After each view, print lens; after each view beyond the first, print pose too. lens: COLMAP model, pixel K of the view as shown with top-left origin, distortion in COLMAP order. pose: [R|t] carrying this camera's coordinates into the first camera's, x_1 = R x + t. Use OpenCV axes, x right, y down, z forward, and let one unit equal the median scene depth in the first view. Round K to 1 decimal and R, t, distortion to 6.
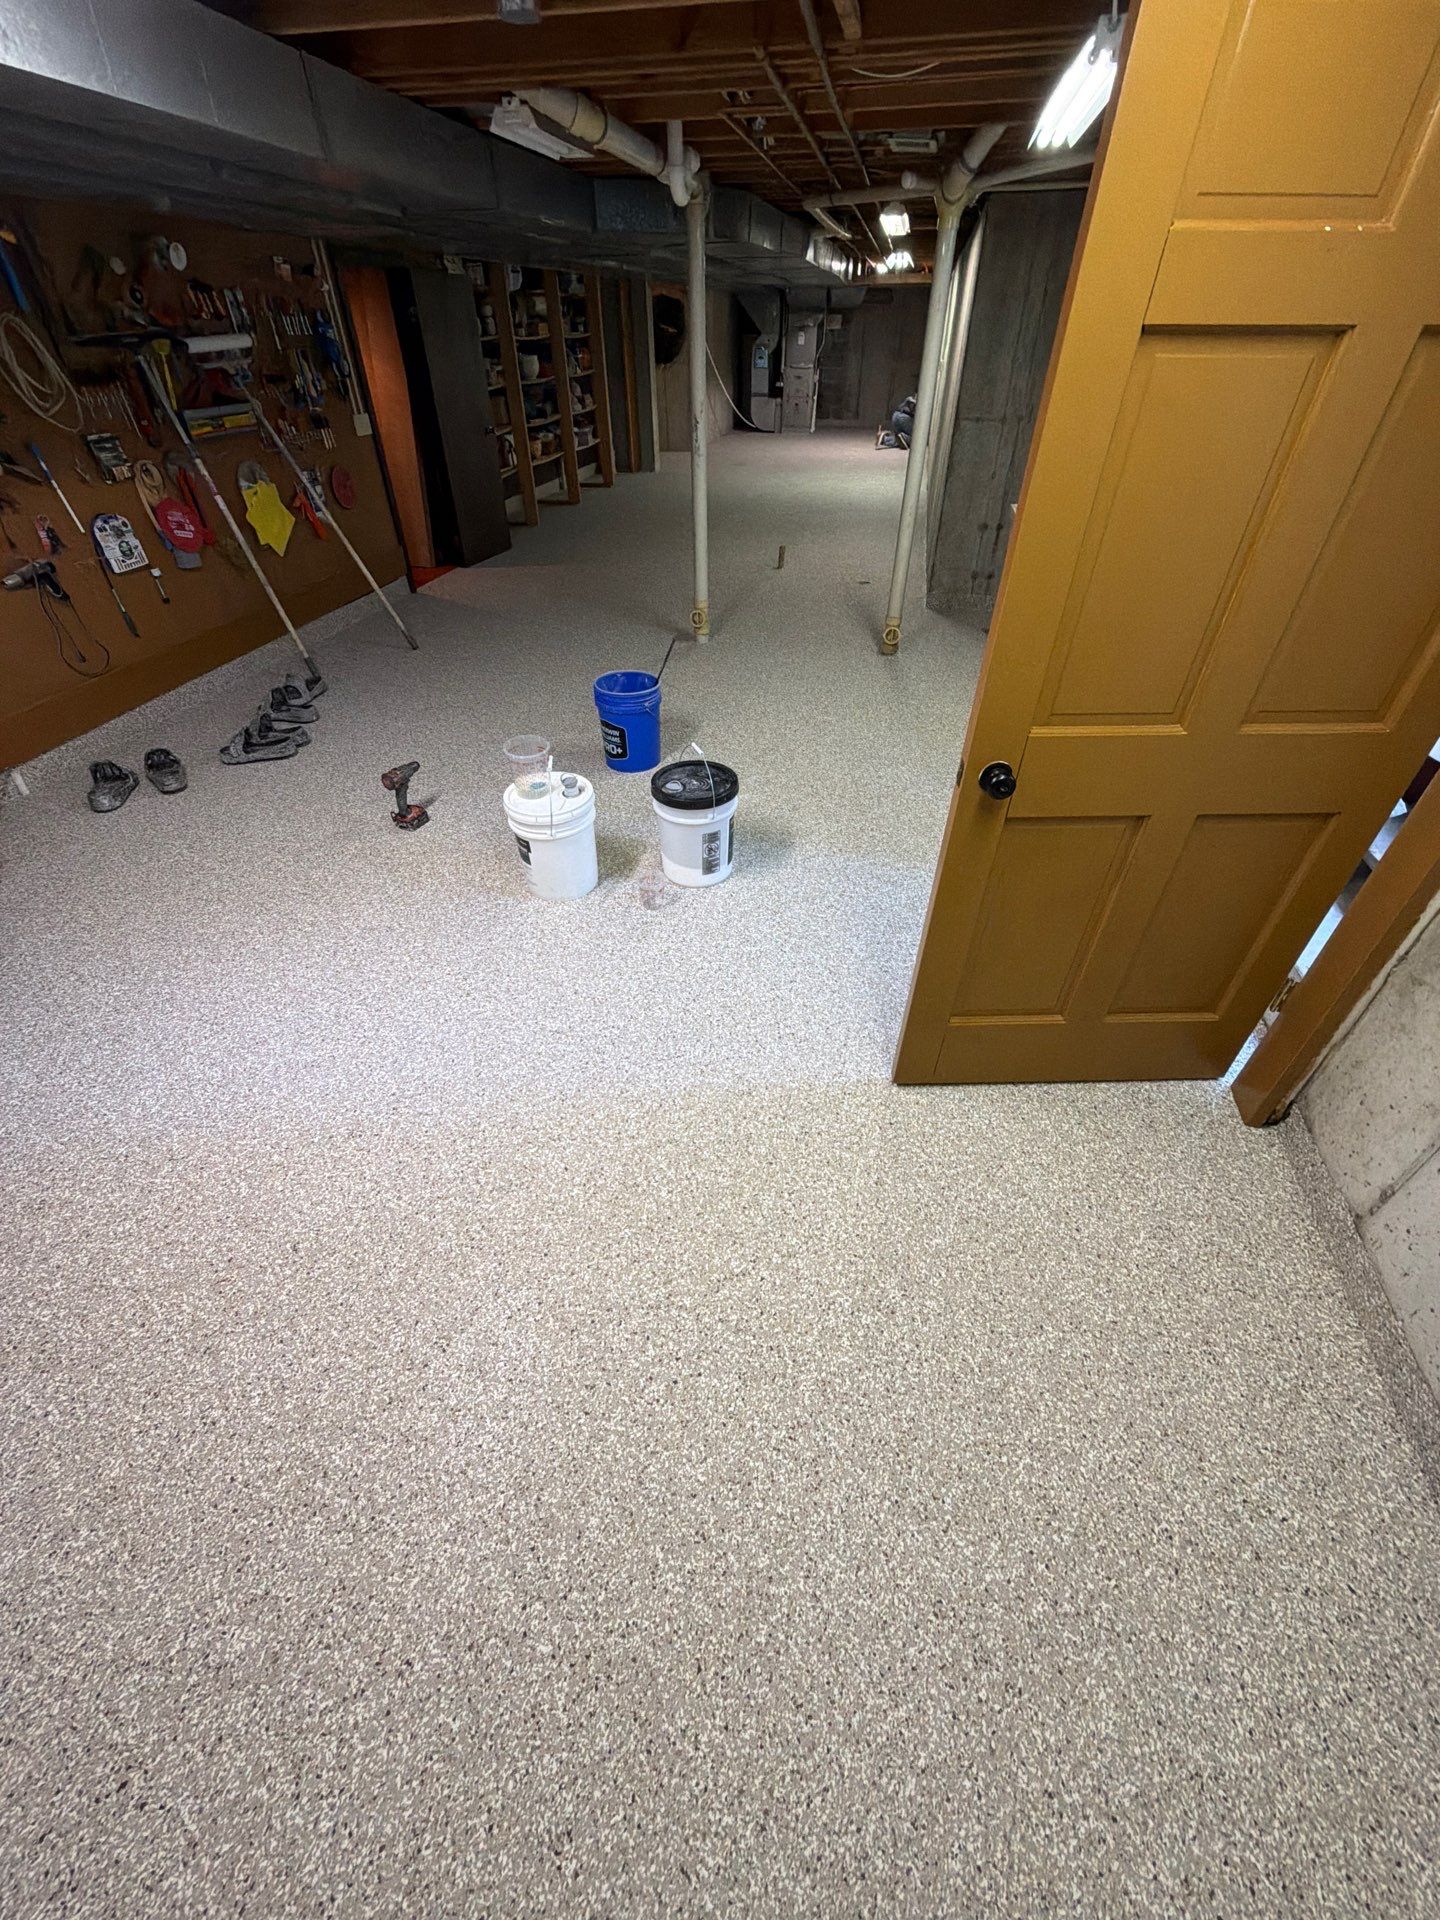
lens RADIAL K [[765.1, 0, 719.3], [0, 765.1, 960.0], [0, 0, 1]] dist [-0.000263, 0.000671]
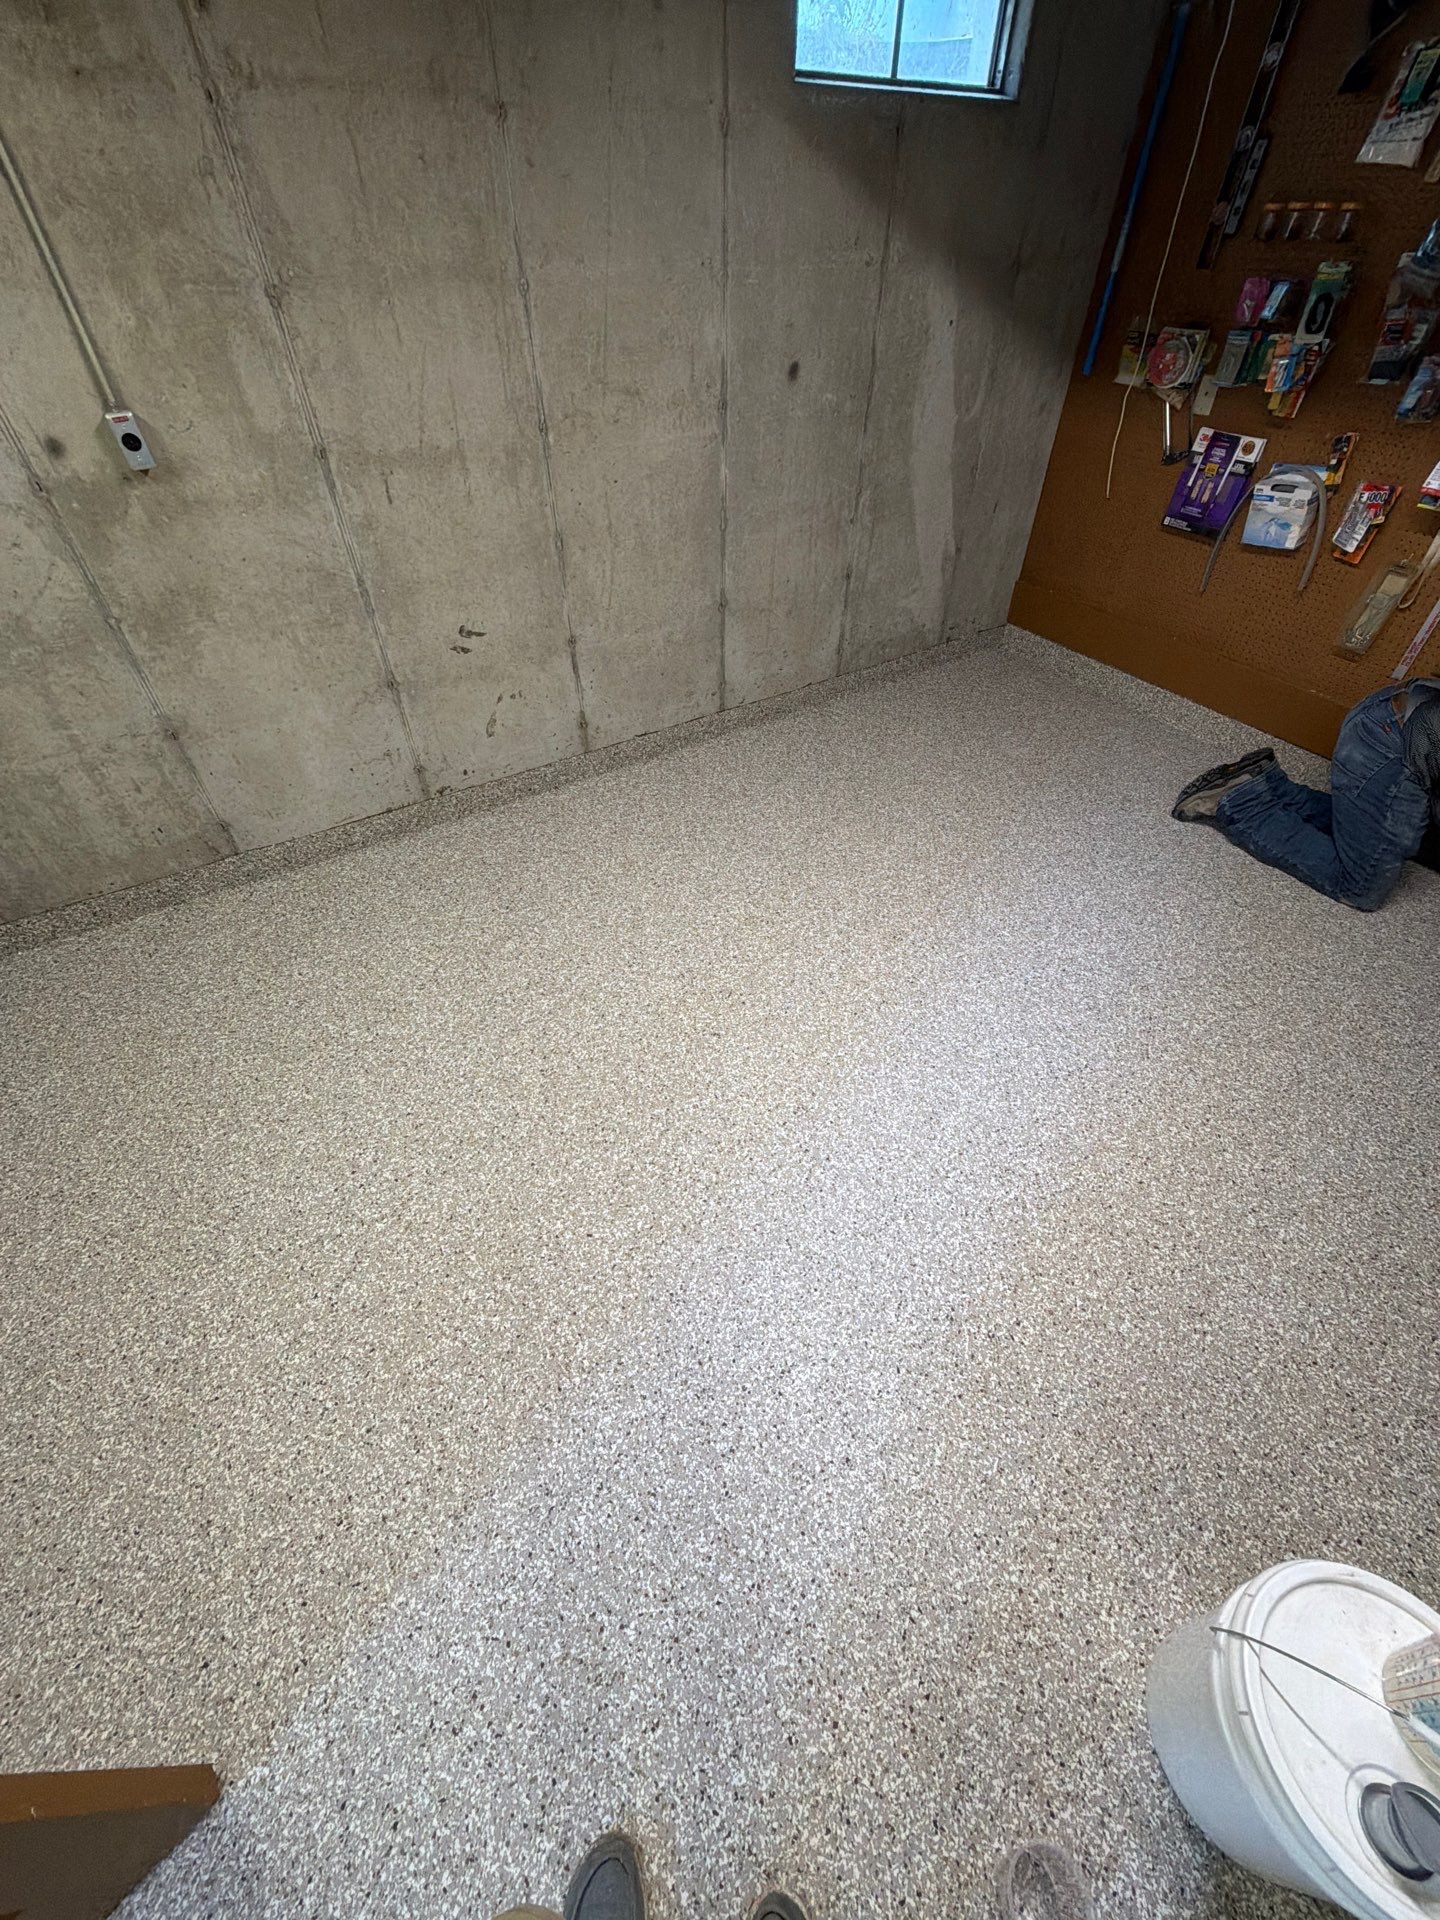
lens RADIAL K [[765.1, 0, 718.4], [0, 765.1, 958.5], [0, 0, 1]] dist [-0.000263, 0.000671]
pose [[-0.714114, 0.492965, -0.497018, -0.014990], [-0.445619, 0.227441, 0.865849, -0.316335], [0.539875, 0.839795, 0.057256, 0.396721]]
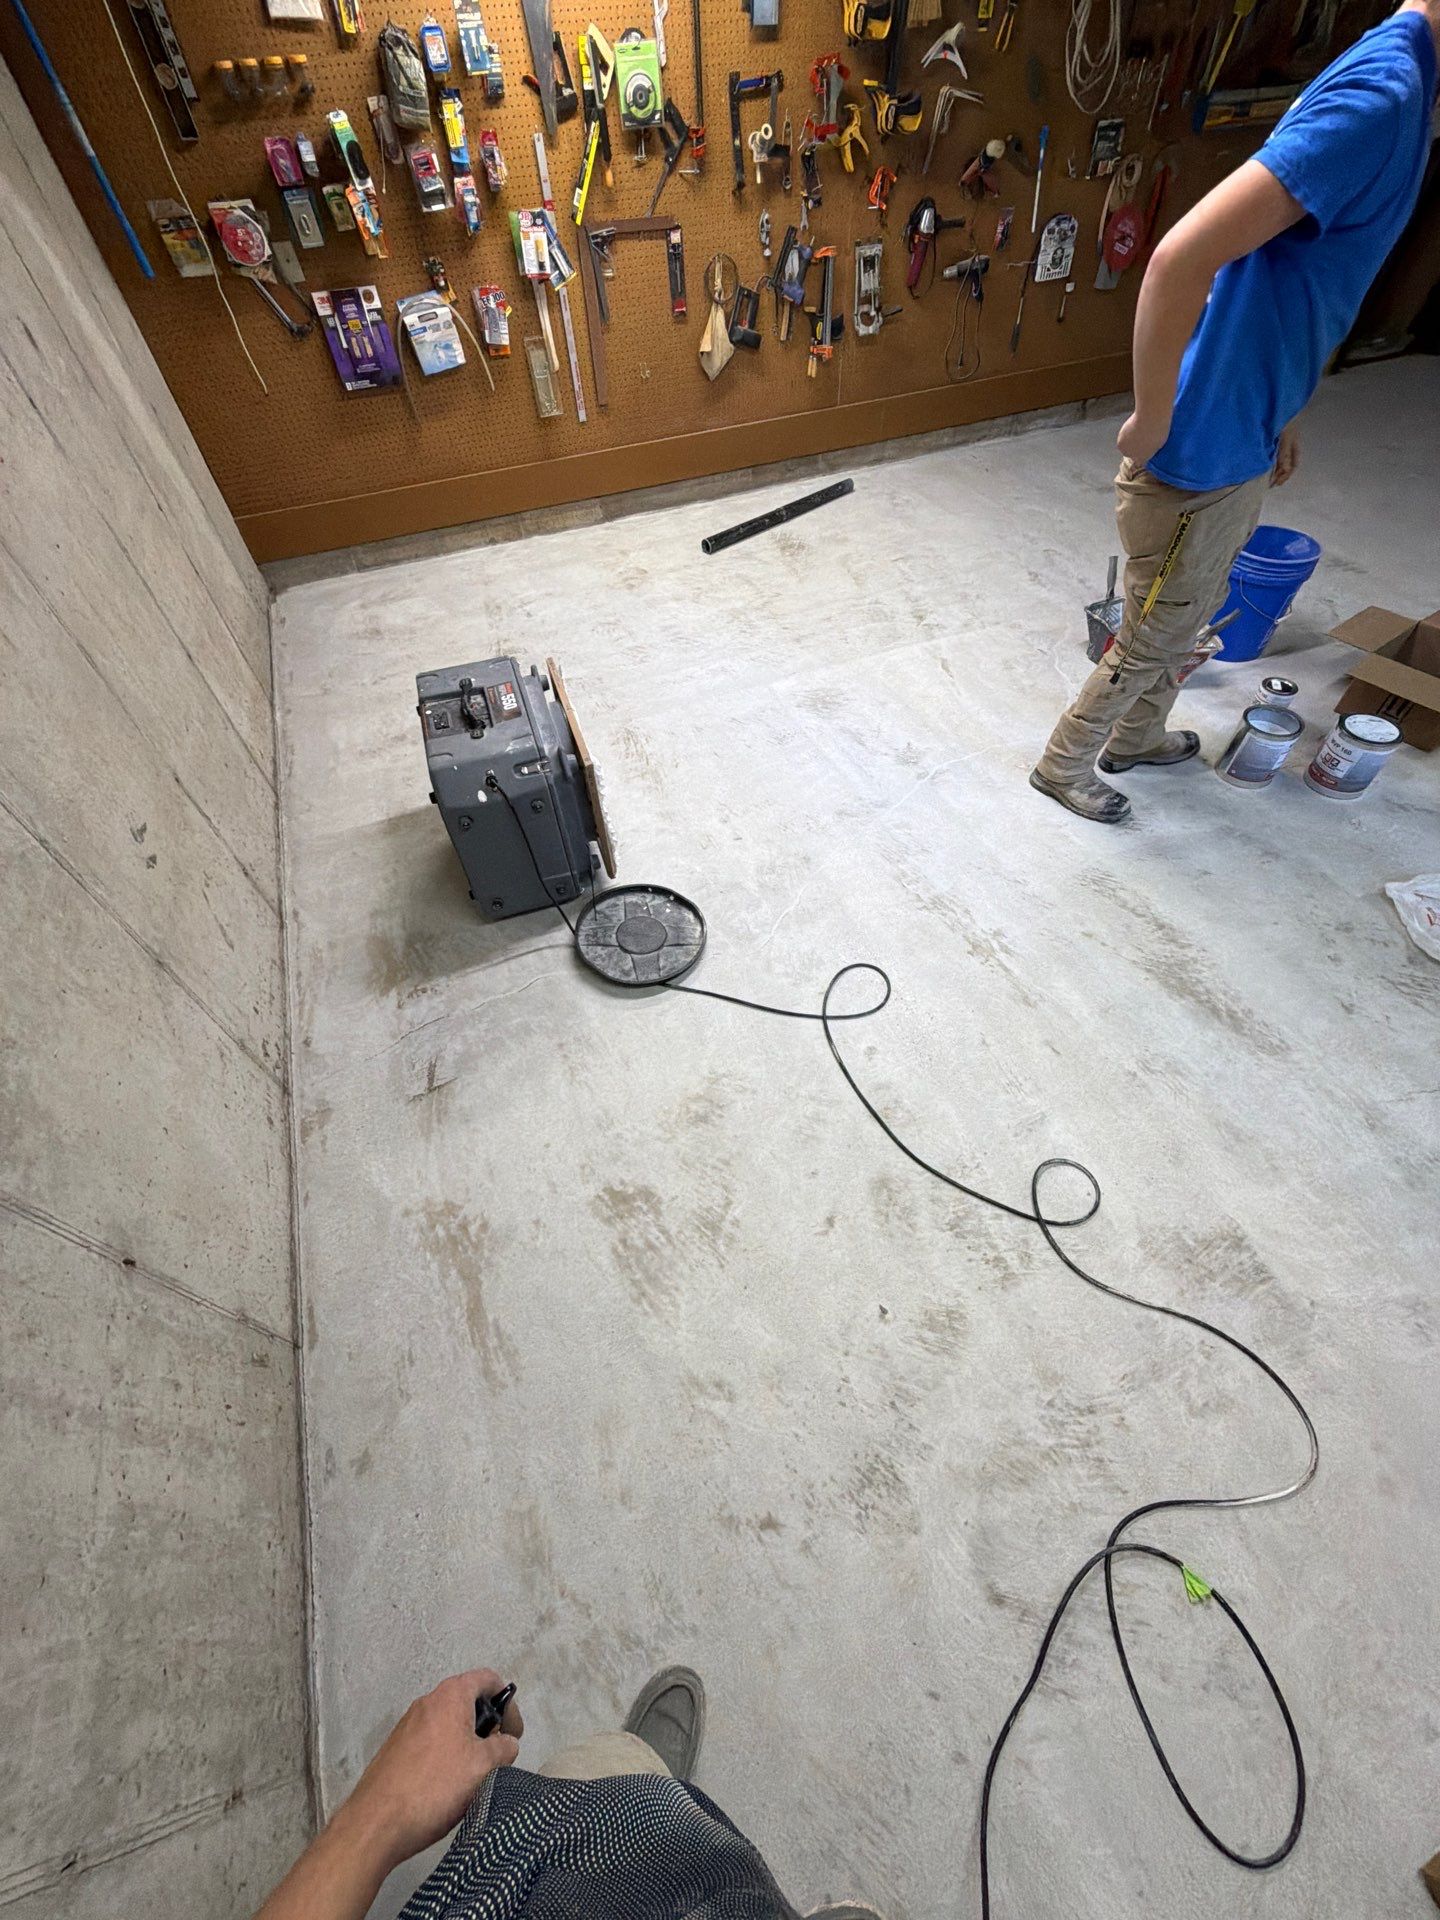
lens RADIAL K [[765.1, 0, 721.7], [0, 765.1, 957.4], [0, 0, 1]] dist [-0.000263, 0.000671]
pose [[0.553202, 0.633788, -0.540629, 0.120329], [-0.500371, 0.771667, 0.392630, 0.007950], [0.666030, 0.053312, 0.744017, -0.008662]]
